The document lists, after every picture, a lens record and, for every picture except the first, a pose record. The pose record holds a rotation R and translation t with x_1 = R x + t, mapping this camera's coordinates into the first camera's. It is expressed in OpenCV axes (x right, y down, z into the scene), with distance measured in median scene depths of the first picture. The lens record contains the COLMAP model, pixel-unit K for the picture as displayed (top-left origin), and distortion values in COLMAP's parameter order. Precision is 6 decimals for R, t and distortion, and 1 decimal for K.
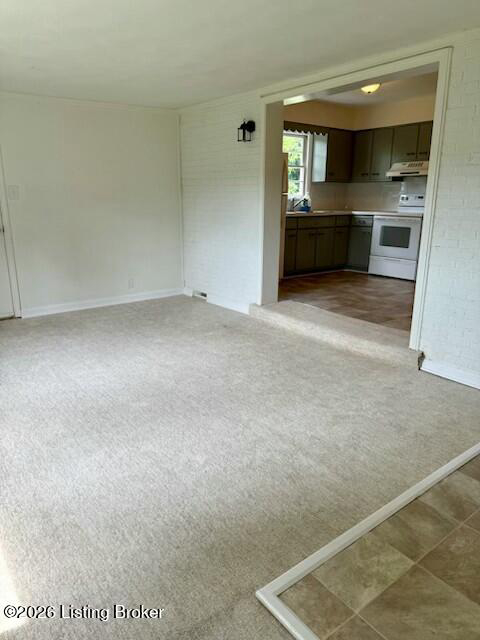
lens RADIAL K [[452.0, 0, 233.6], [0, 452.0, 322.8], [0, 0, 1]] dist [0.037555, -0.024668]
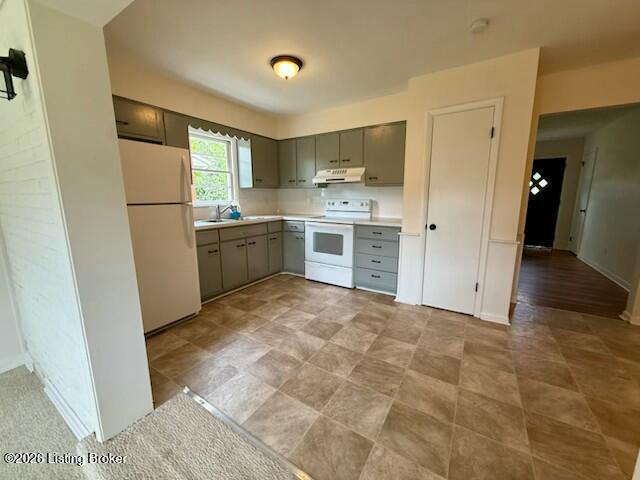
lens RADIAL K [[255.1, 0, 316.8], [0, 255.1, 241.1], [0, 0, 1]] dist [-0.005462, 0.000529]
pose [[0.937700, -0.070185, 0.340282, 0.139580], [0.101408, 0.992026, -0.074835, -0.147267], [-0.332317, 0.104680, 0.937341, 0.469673]]
